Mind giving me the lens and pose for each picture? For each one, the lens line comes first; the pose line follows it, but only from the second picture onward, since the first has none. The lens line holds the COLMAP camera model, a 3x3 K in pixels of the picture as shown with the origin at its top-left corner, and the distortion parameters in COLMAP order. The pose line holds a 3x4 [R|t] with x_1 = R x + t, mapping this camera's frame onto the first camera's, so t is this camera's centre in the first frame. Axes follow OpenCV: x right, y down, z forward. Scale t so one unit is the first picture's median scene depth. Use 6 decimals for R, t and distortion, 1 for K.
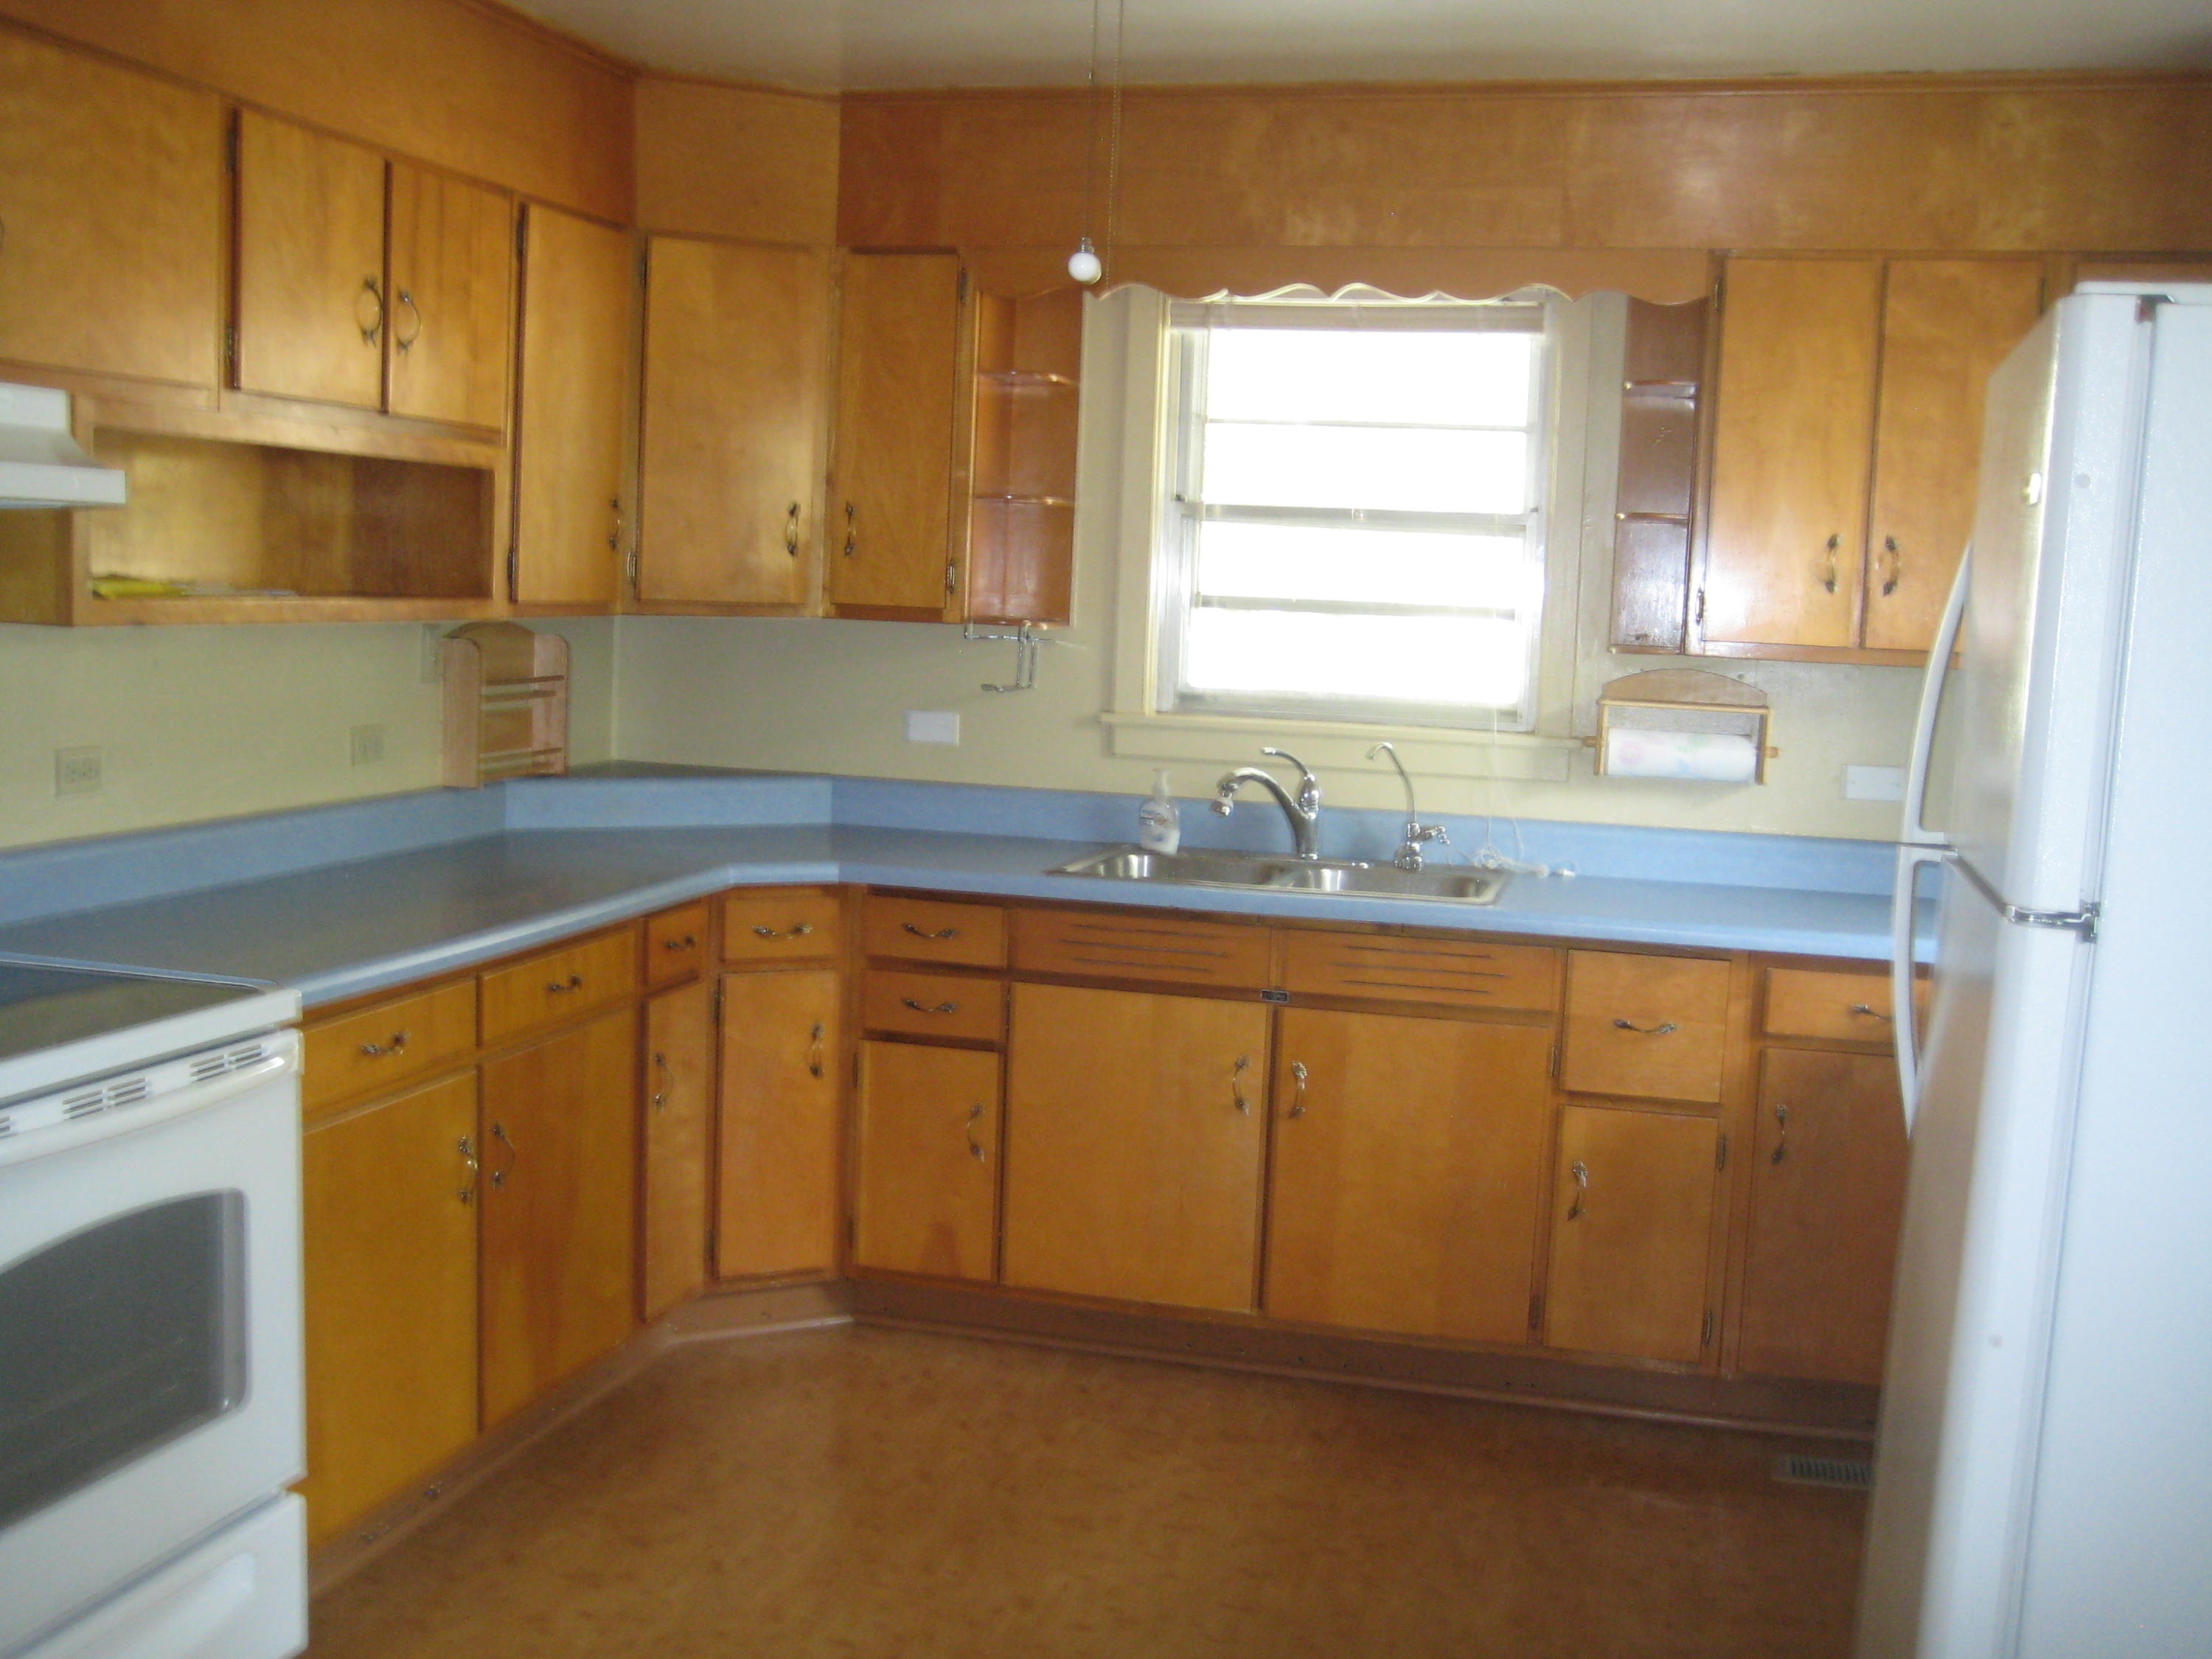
lens RADIAL K [[2321.2, 0, 1057.3], [0, 2321.2, 829.5], [0, 0, 1]] dist [-0.151600, 0.186958]
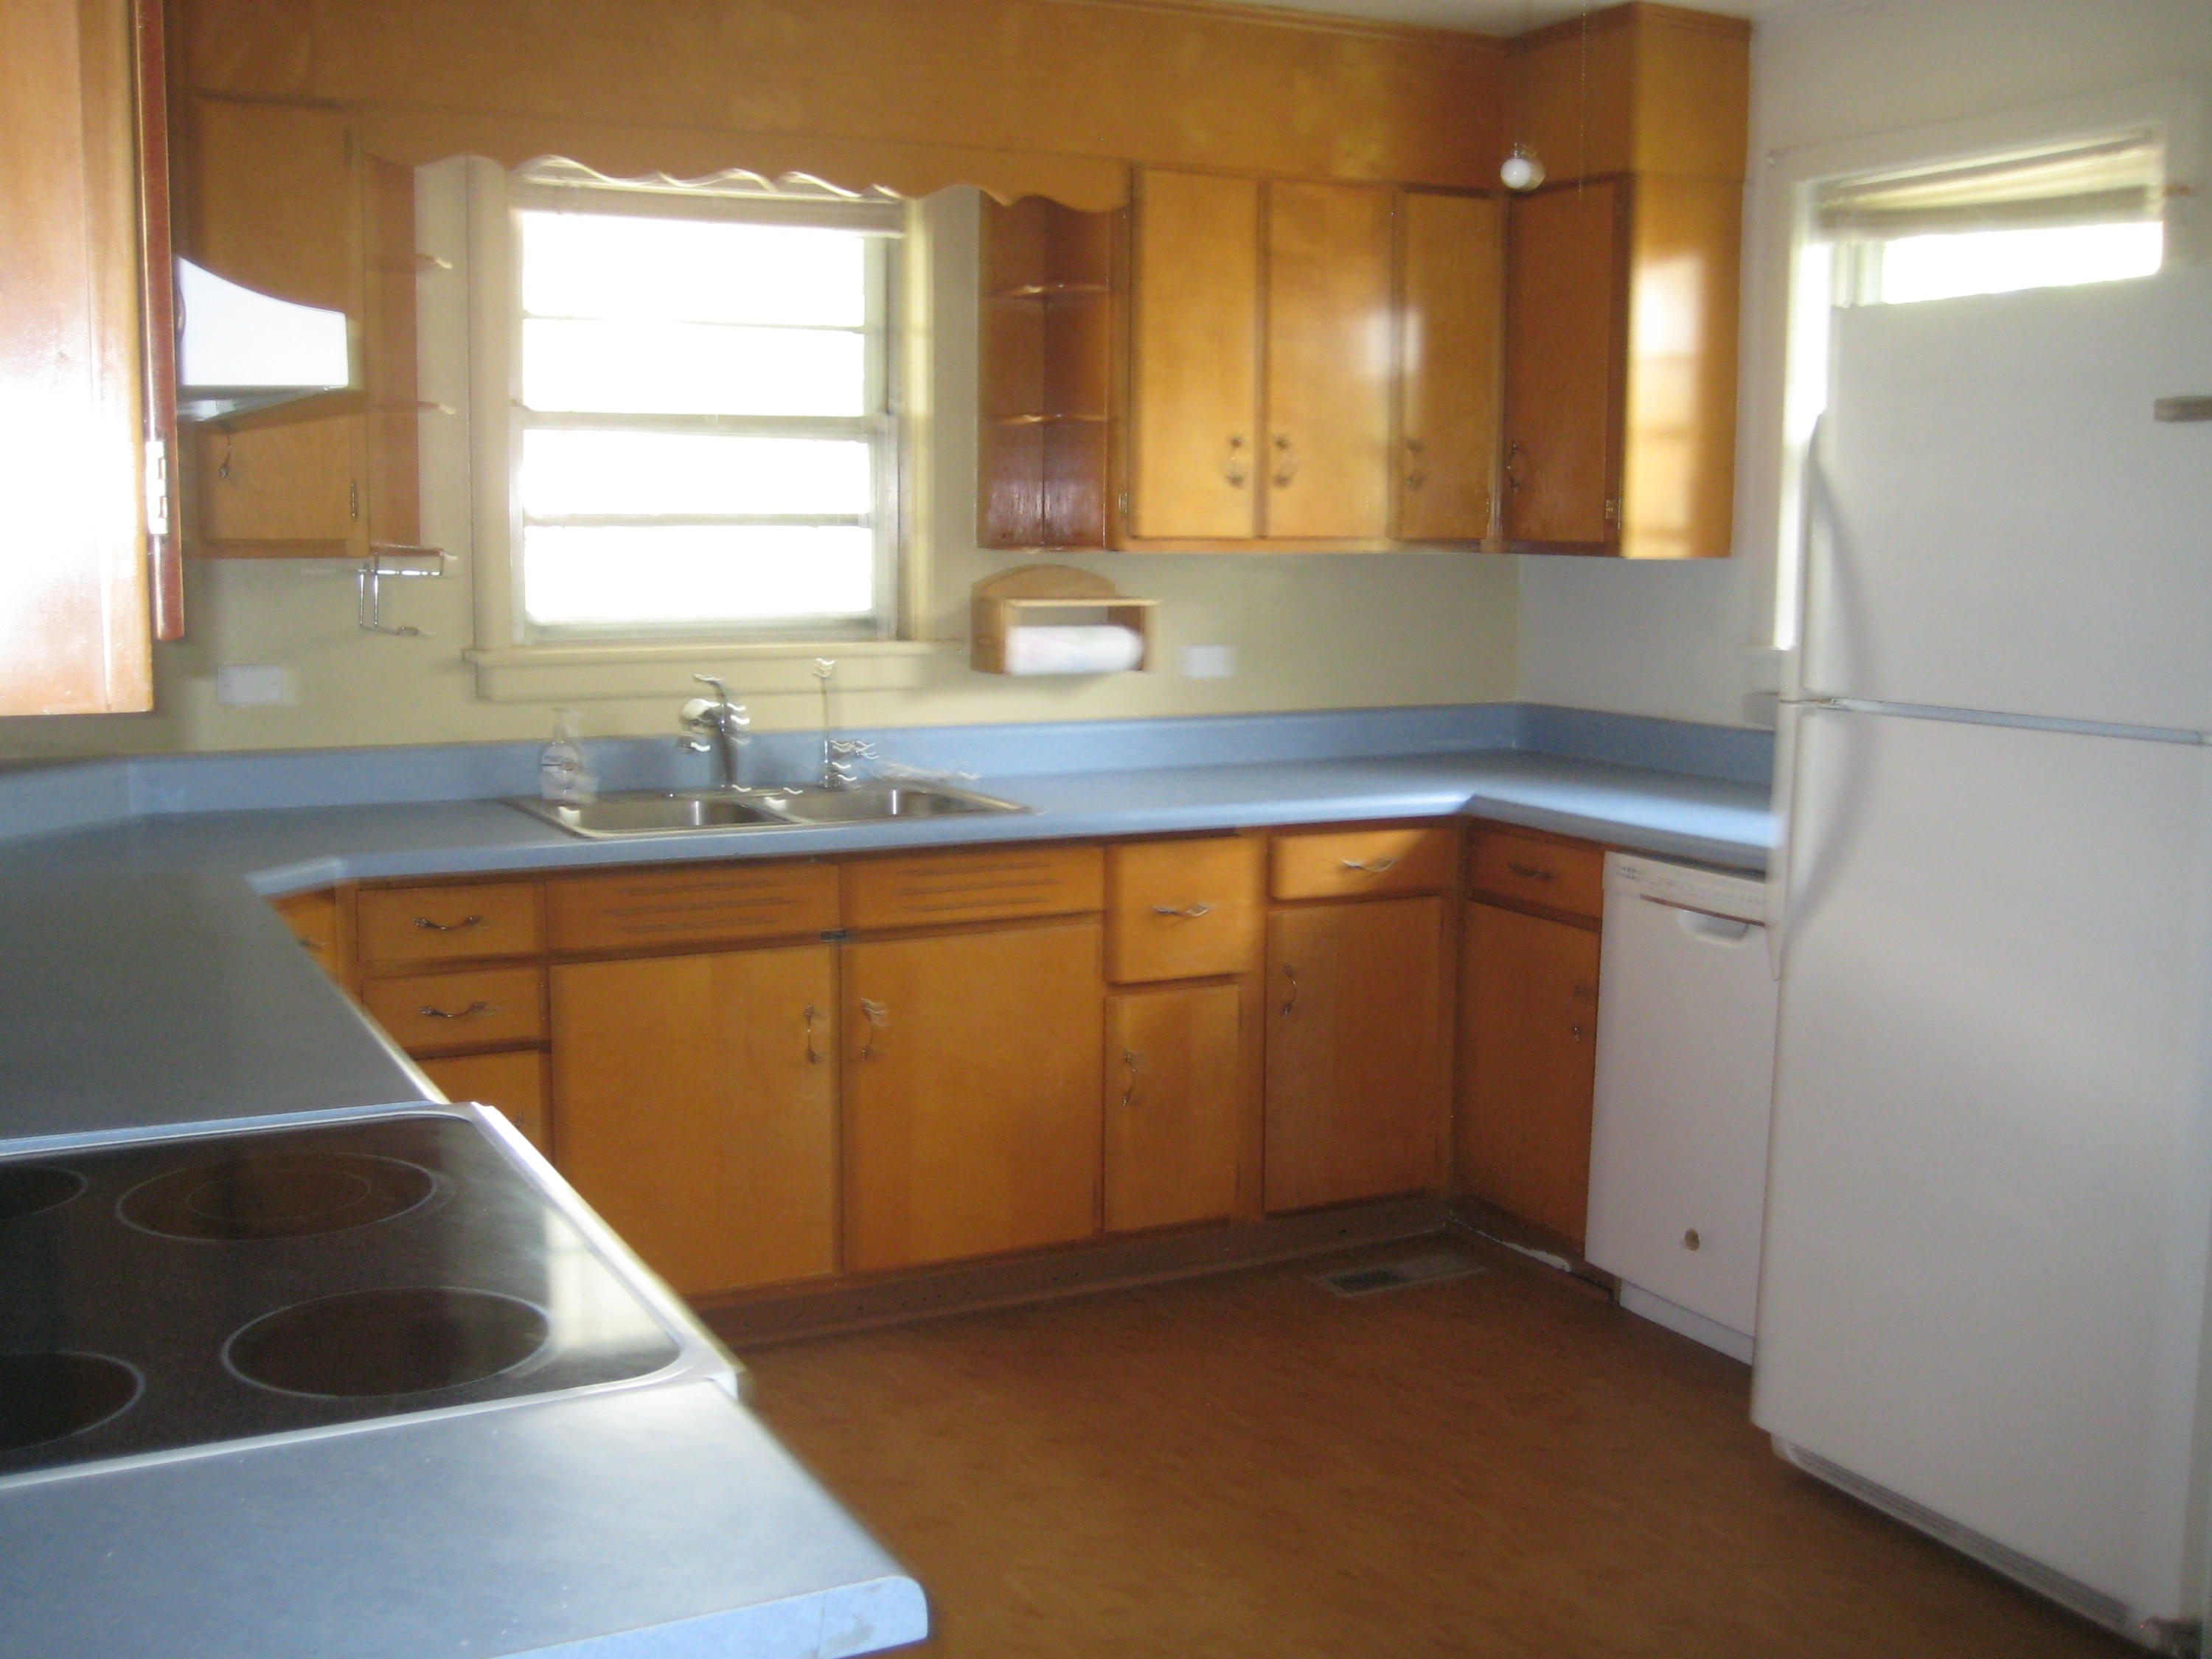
lens RADIAL K [[2321.2, 0, 1057.3], [0, 2321.2, 829.5], [0, 0, 1]] dist [-0.151600, 0.186958]
pose [[0.737499, -0.122061, 0.664226, -0.451855], [0.091355, 0.992522, 0.080958, -0.038236], [-0.669141, 0.000974, 0.743135, 0.237676]]
